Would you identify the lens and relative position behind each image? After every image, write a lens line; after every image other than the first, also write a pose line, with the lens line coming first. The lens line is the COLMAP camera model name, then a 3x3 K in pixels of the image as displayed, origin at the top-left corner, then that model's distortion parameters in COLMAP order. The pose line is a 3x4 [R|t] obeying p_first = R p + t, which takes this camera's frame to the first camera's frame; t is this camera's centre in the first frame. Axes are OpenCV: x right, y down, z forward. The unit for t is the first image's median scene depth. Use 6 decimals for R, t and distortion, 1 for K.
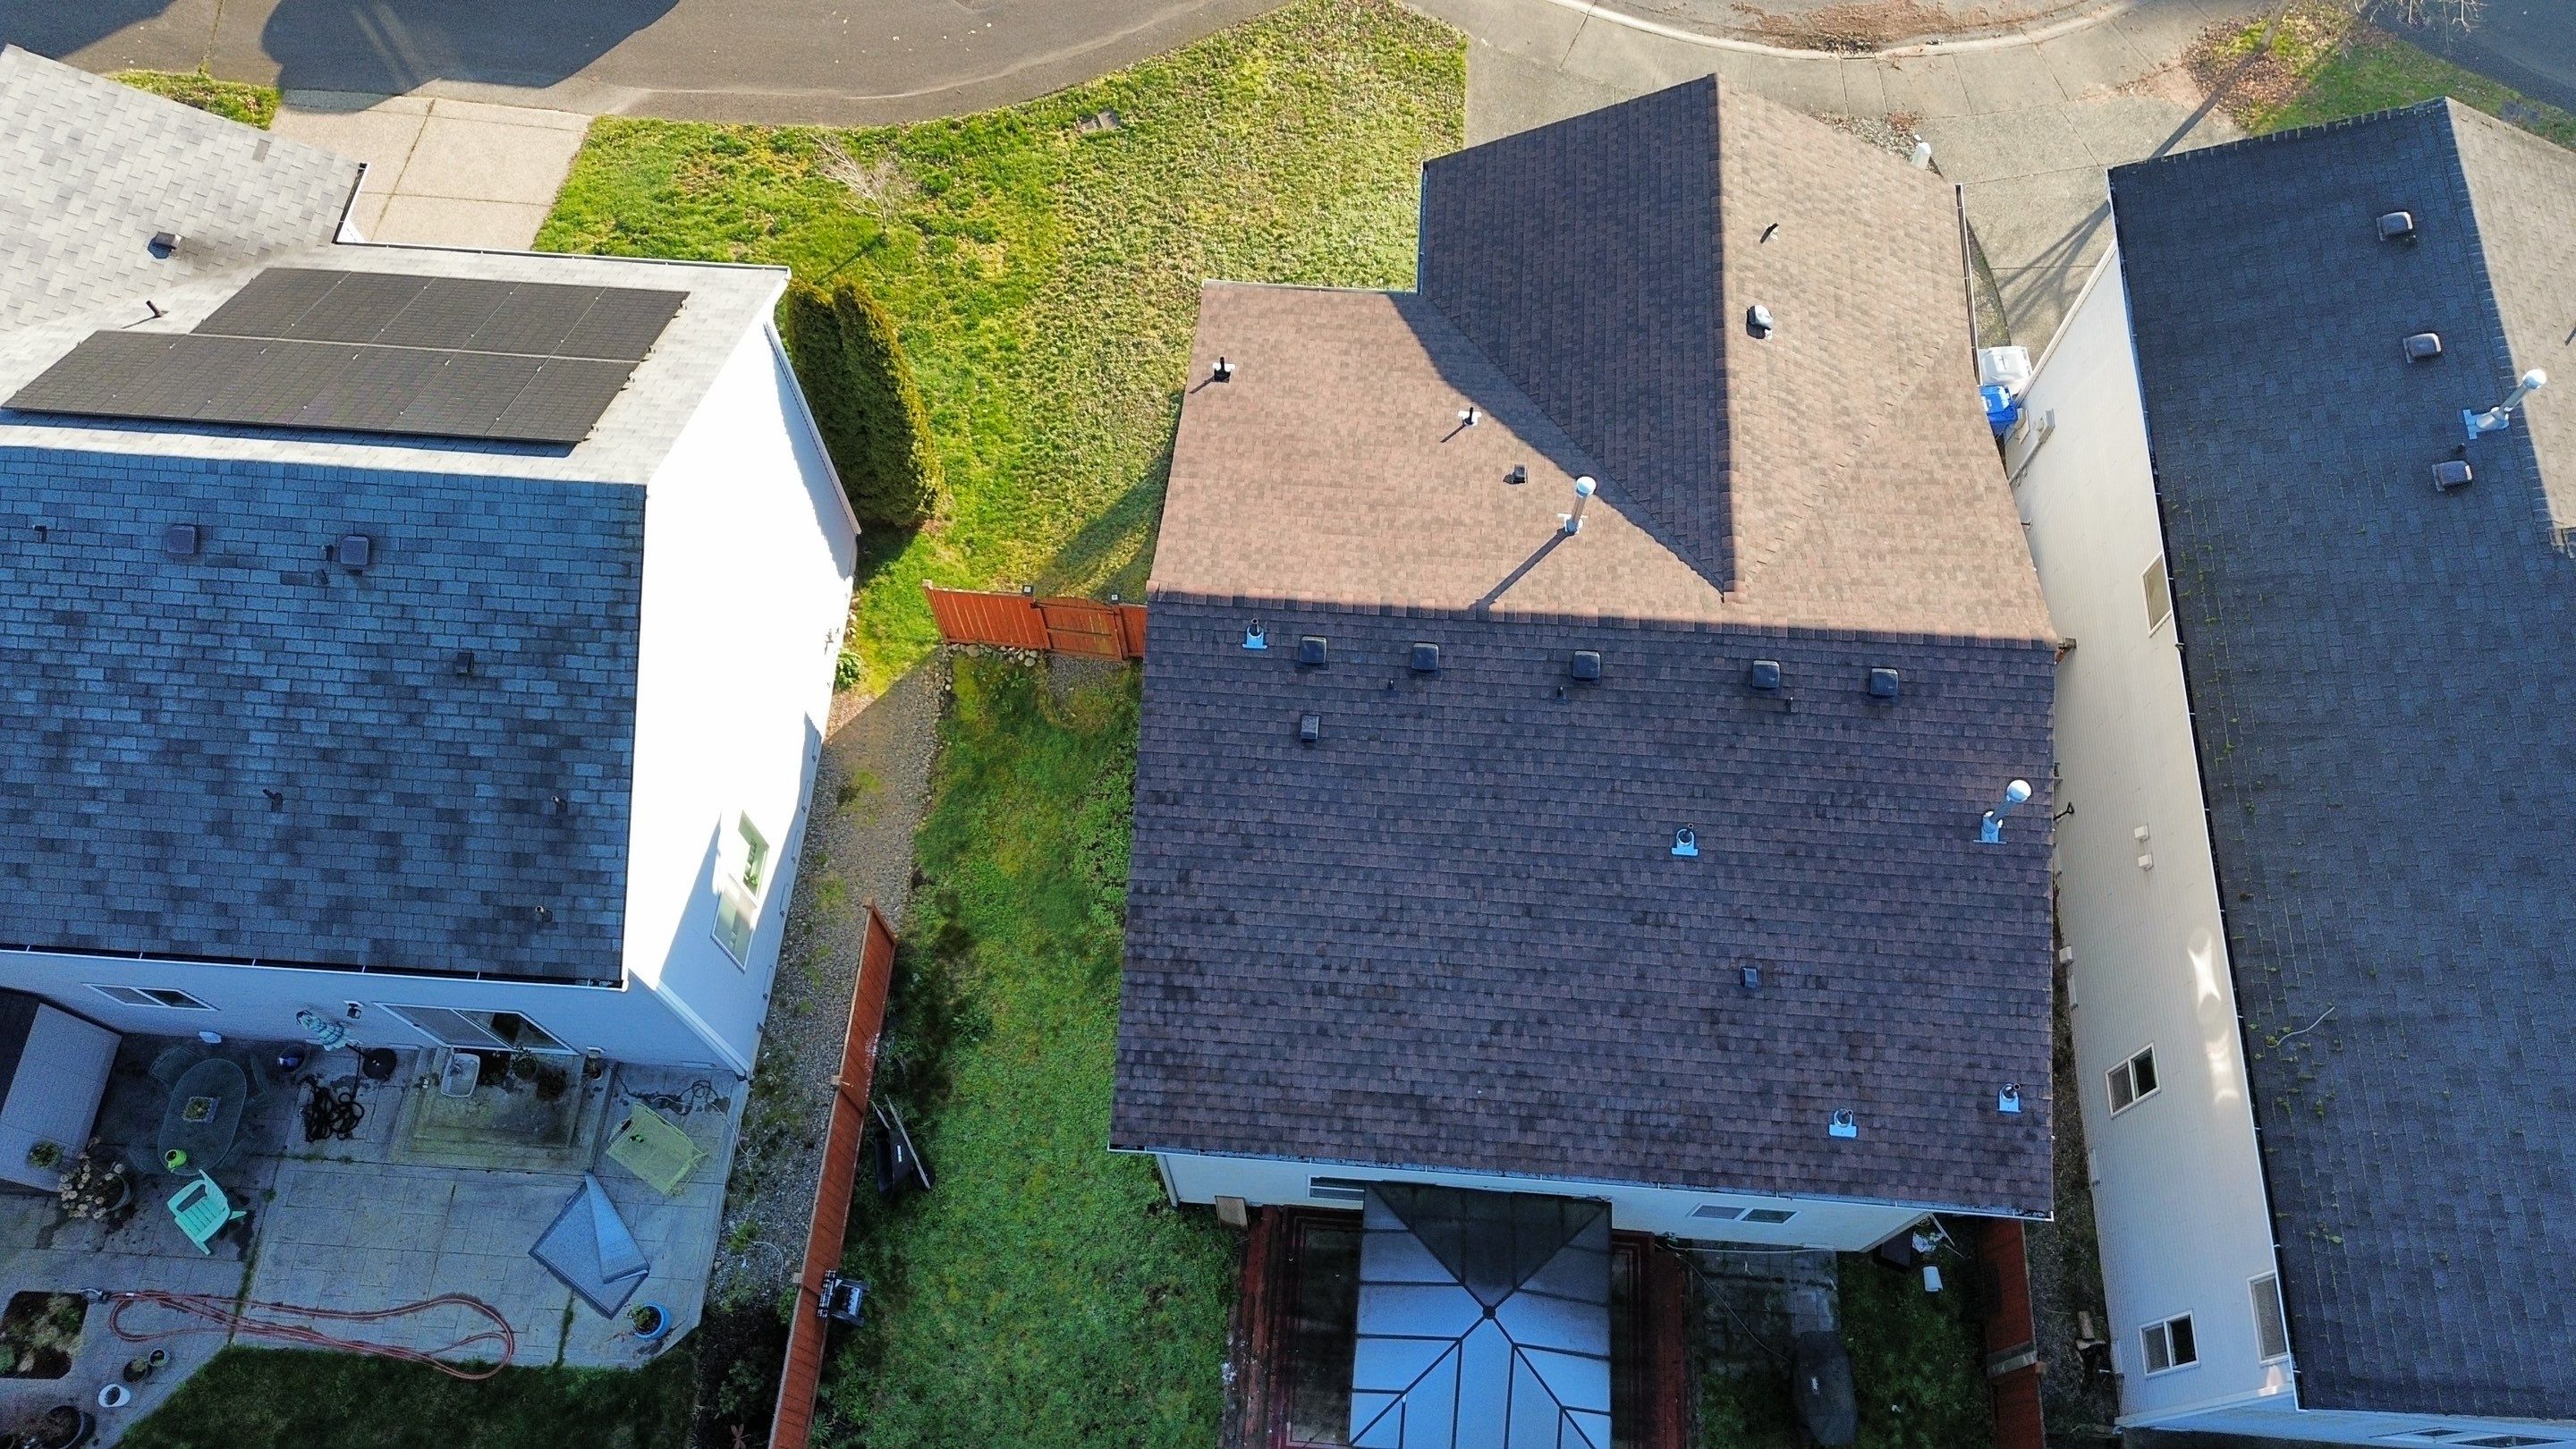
lens RADIAL K [[1809.7, 0, 1288.0], [0, 1809.7, 724.5], [0, 0, 1]] dist [0.038733, -0.004993]
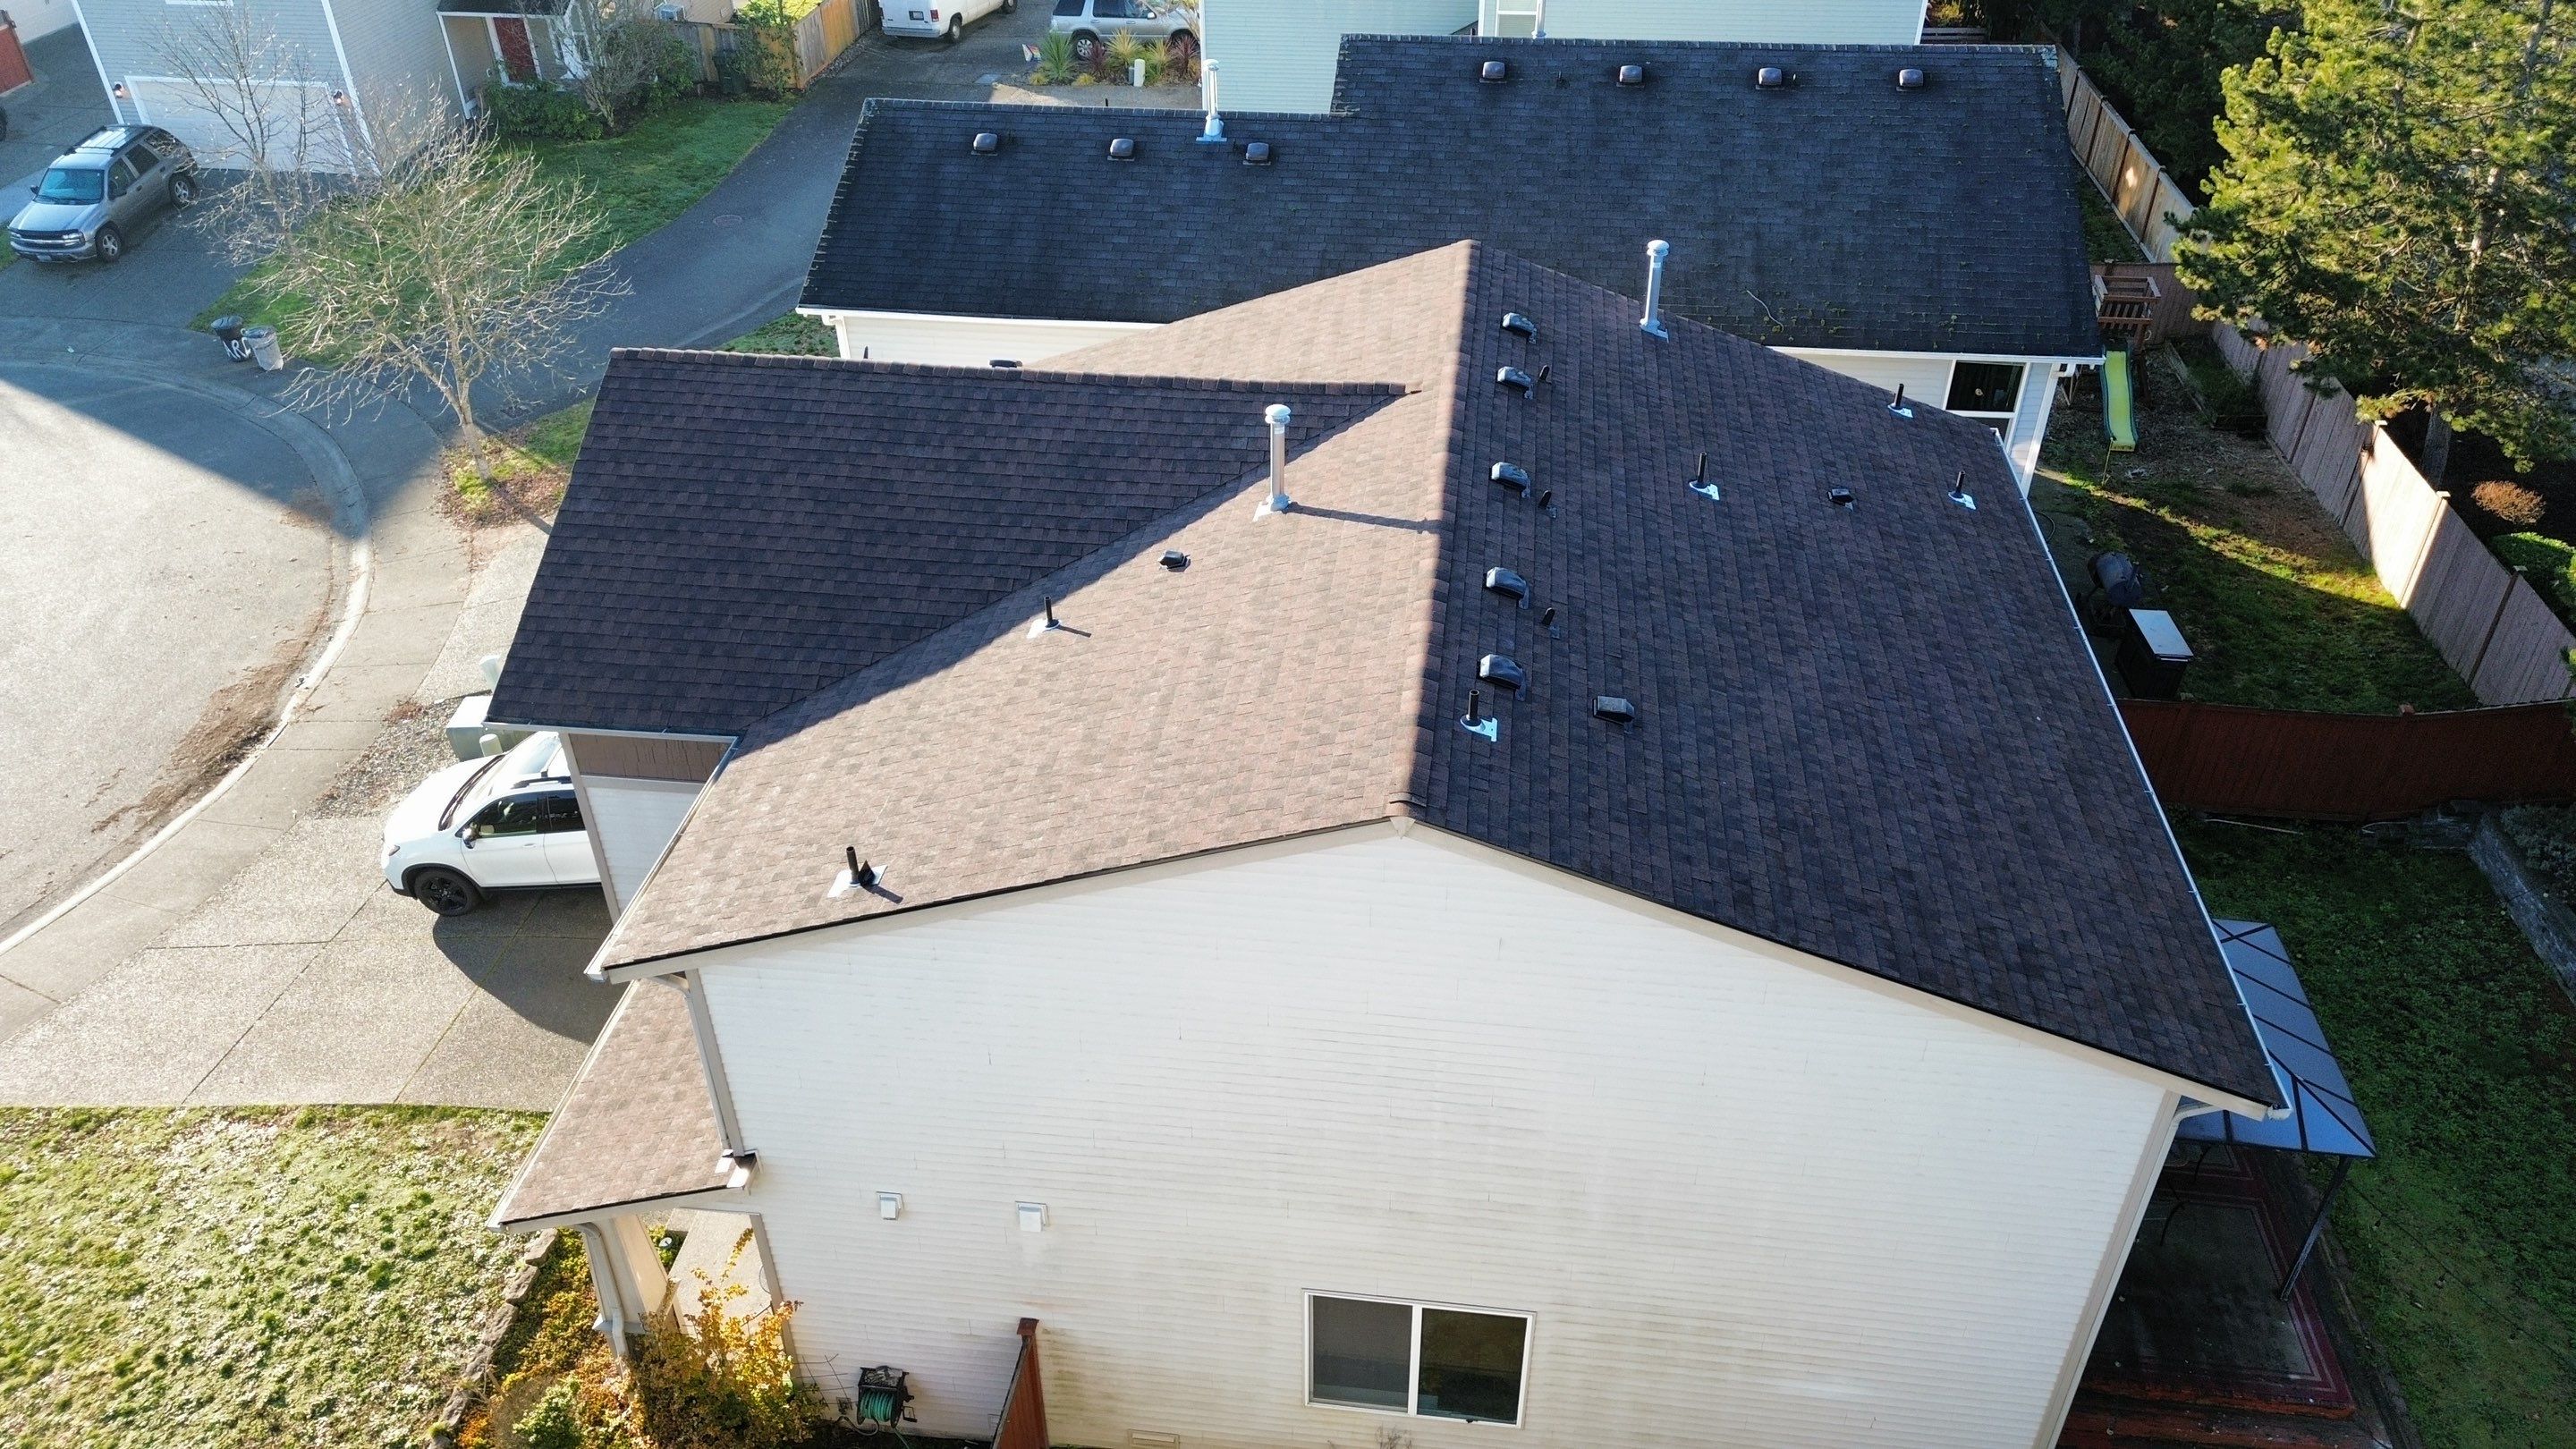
lens RADIAL K [[1809.7, 0, 1288.0], [0, 1809.7, 724.5], [0, 0, 1]] dist [0.038733, -0.004993]
pose [[0.049495, -0.570606, 0.819731, -0.347653], [0.907369, 0.368694, 0.201857, -0.153791], [-0.417411, 0.733808, 0.535998, 0.460252]]
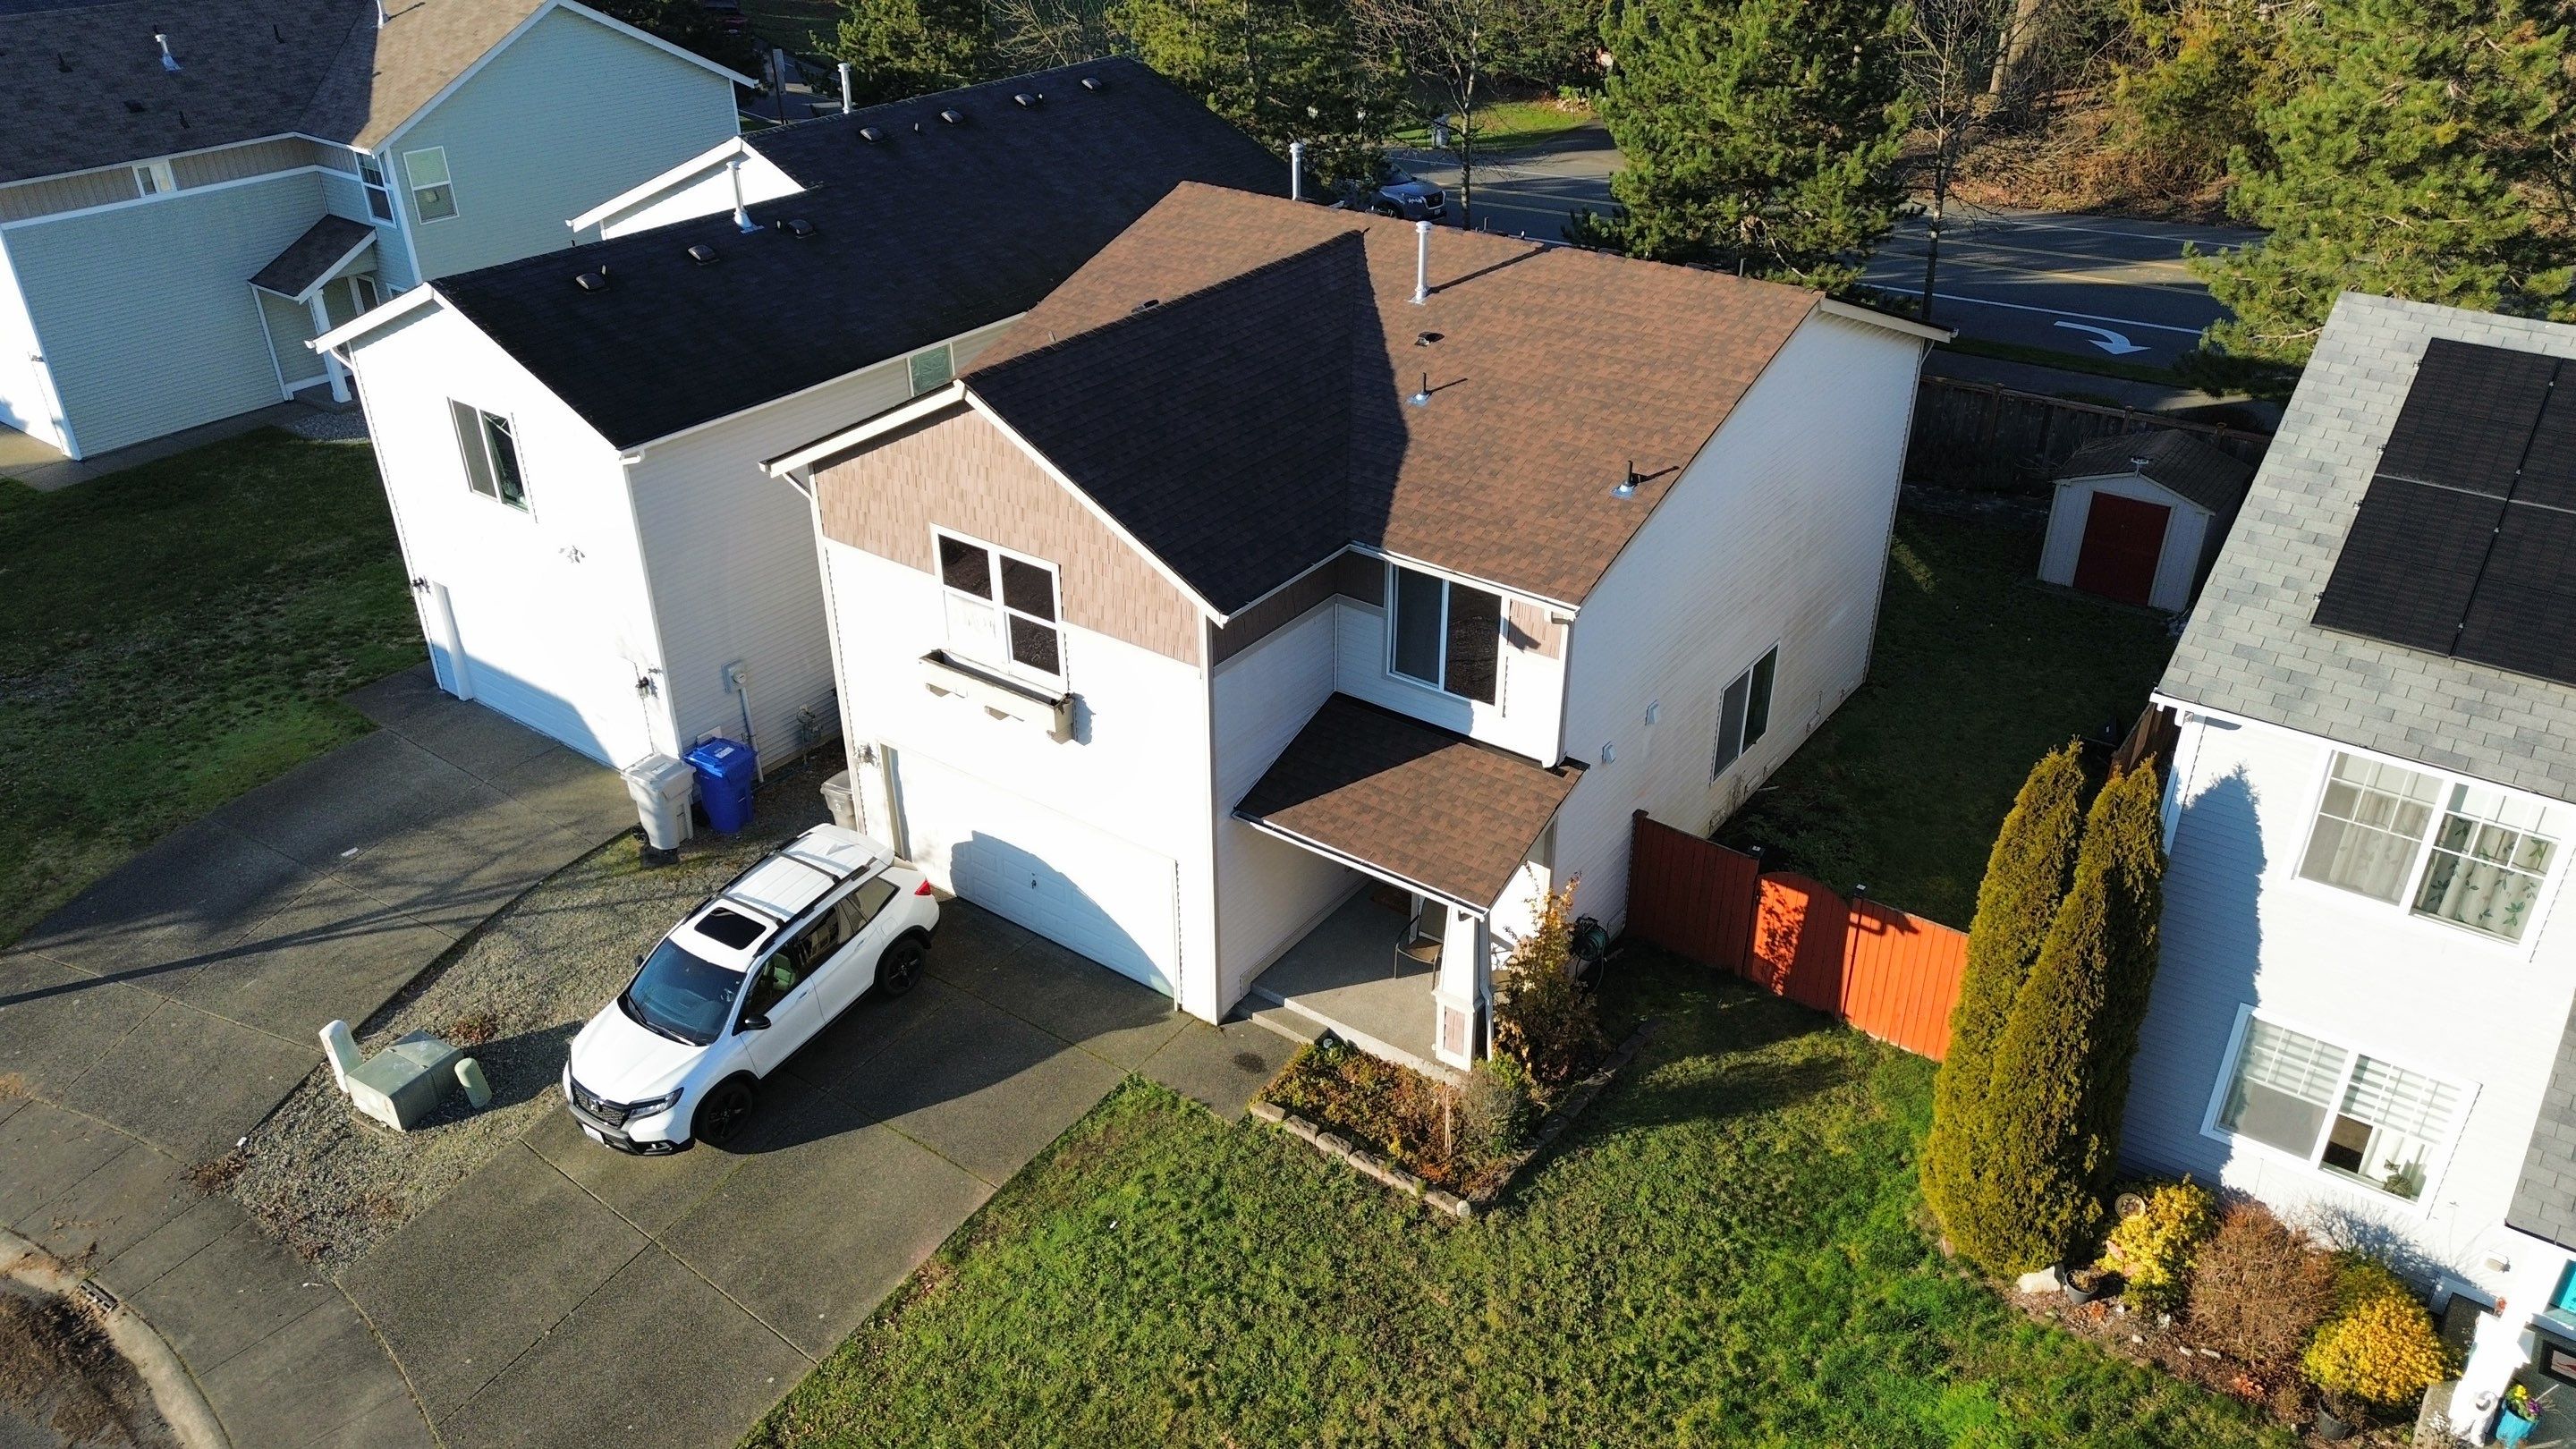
lens RADIAL K [[1809.7, 0, 1288.0], [0, 1809.7, 724.5], [0, 0, 1]] dist [0.038733, -0.004993]
pose [[-0.842963, -0.253386, 0.474562, -0.256660], [0.493348, -0.012338, 0.869744, -0.779846], [-0.214526, 0.967287, 0.135408, 0.776331]]
